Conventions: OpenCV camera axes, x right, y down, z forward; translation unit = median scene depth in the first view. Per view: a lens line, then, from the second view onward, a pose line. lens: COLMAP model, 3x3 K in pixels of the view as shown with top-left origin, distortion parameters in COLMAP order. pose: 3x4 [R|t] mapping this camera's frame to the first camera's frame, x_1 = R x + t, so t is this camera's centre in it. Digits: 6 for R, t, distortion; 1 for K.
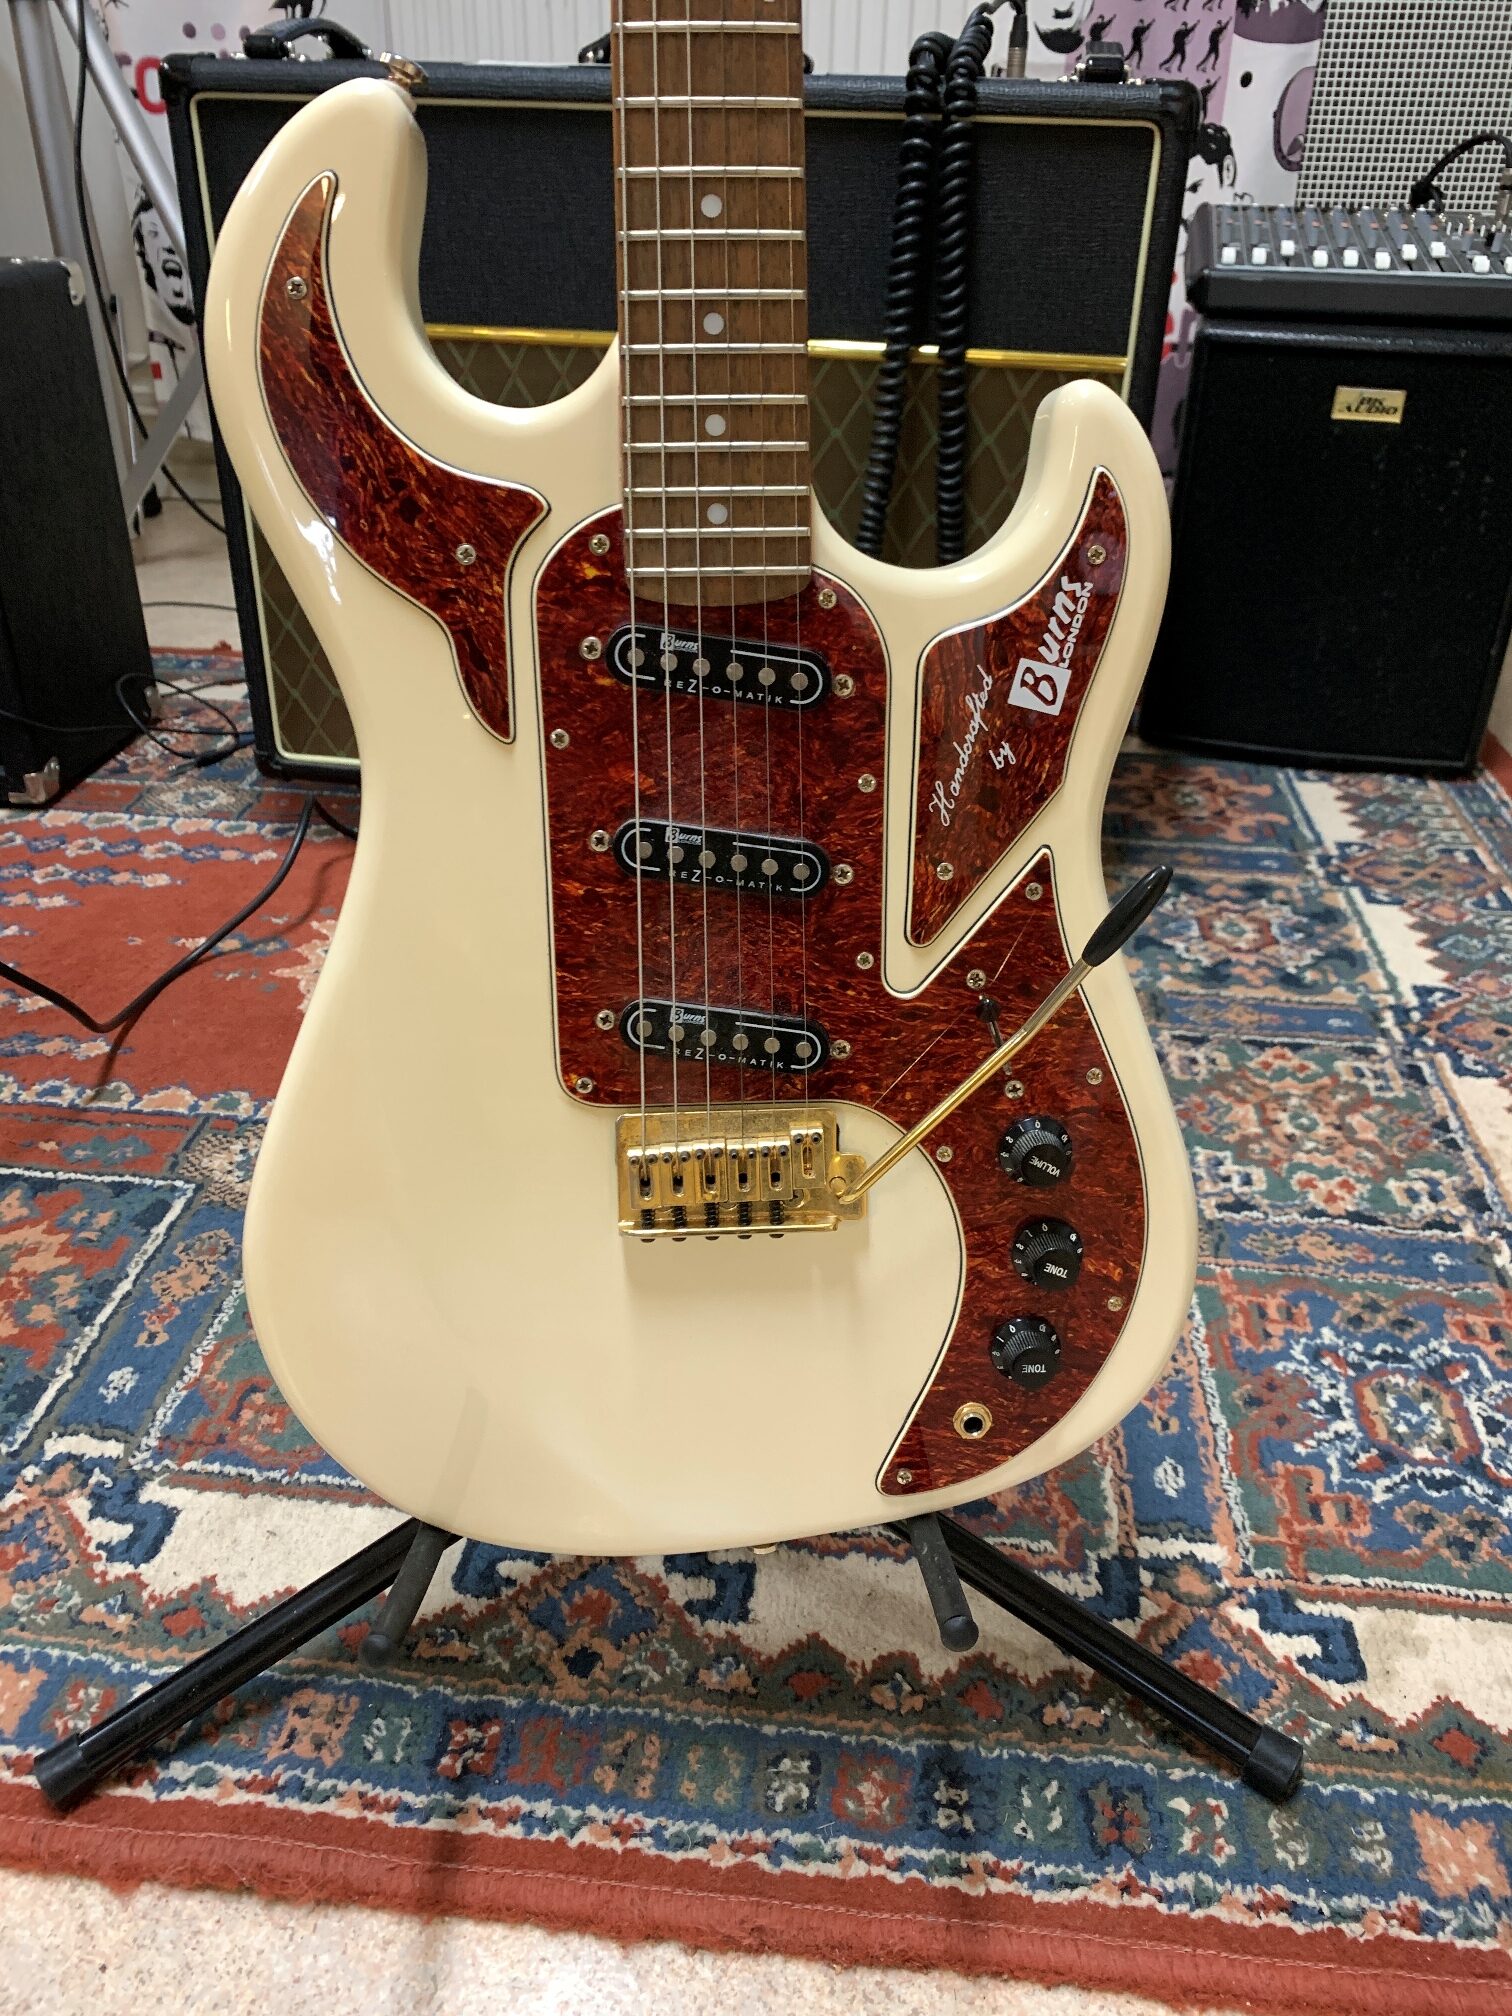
lens RADIAL K [[1577.8, 0, 772.1], [0, 1577.8, 1017.7], [0, 0, 1]] dist [-0.000956, -0.009547]
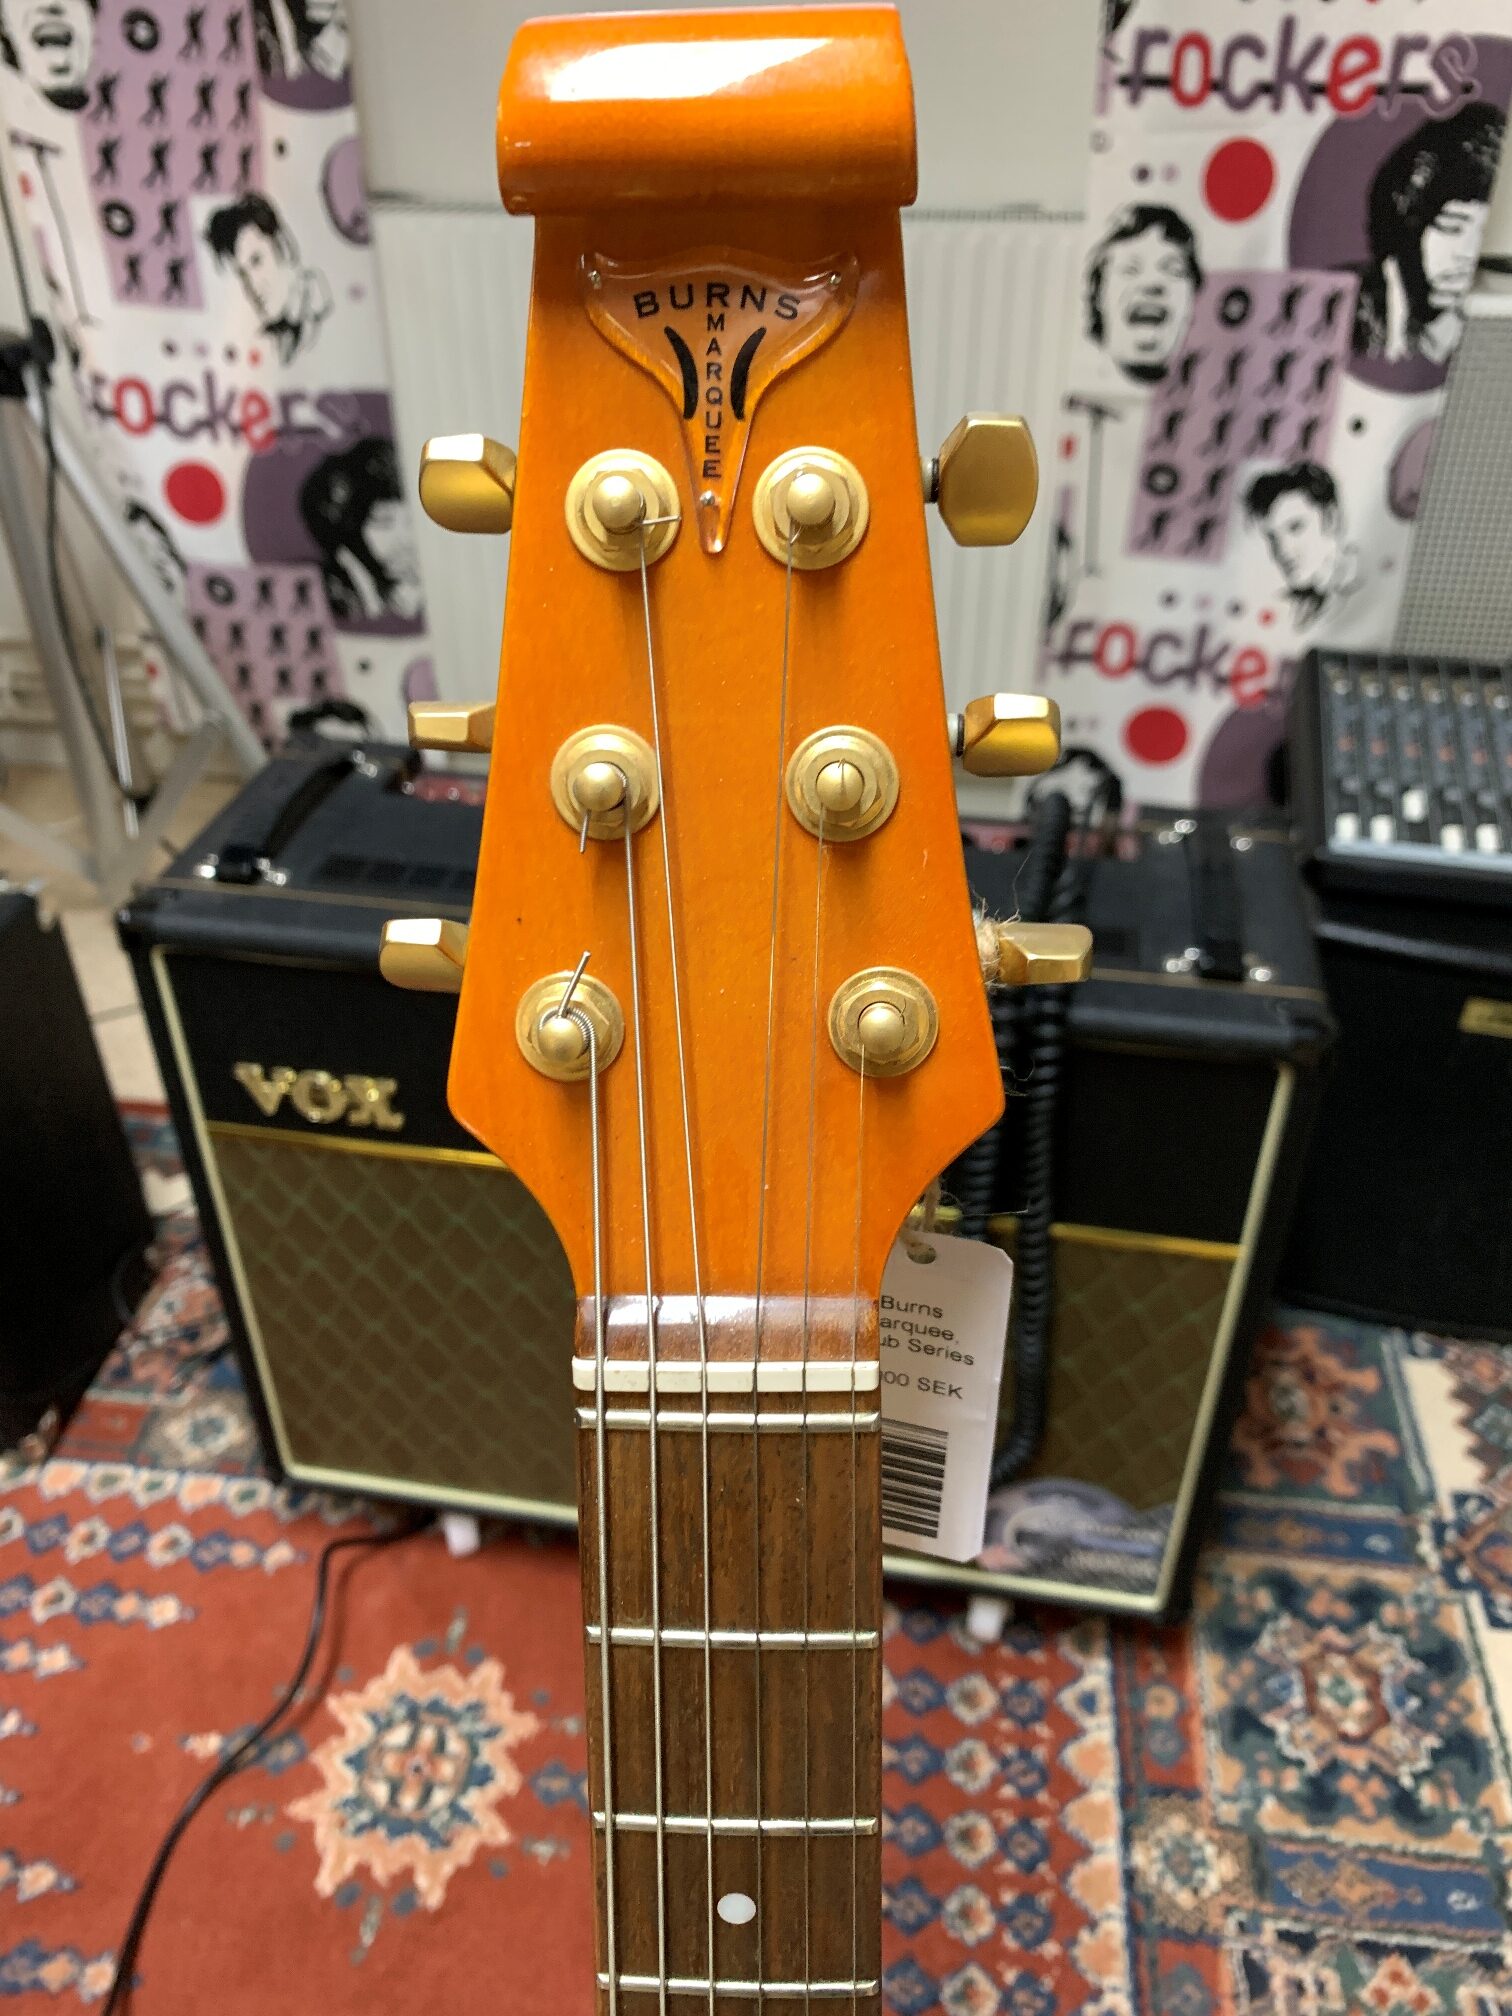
lens RADIAL K [[1577.8, 0, 752.0], [0, 1577.8, 987.3], [0, 0, 1]] dist [-0.000956, -0.009547]
pose [[0.999232, -0.006907, -0.038574, -0.006214], [0.010297, 0.996033, 0.088382, -0.538373], [0.037810, -0.088711, 0.995340, 0.124887]]
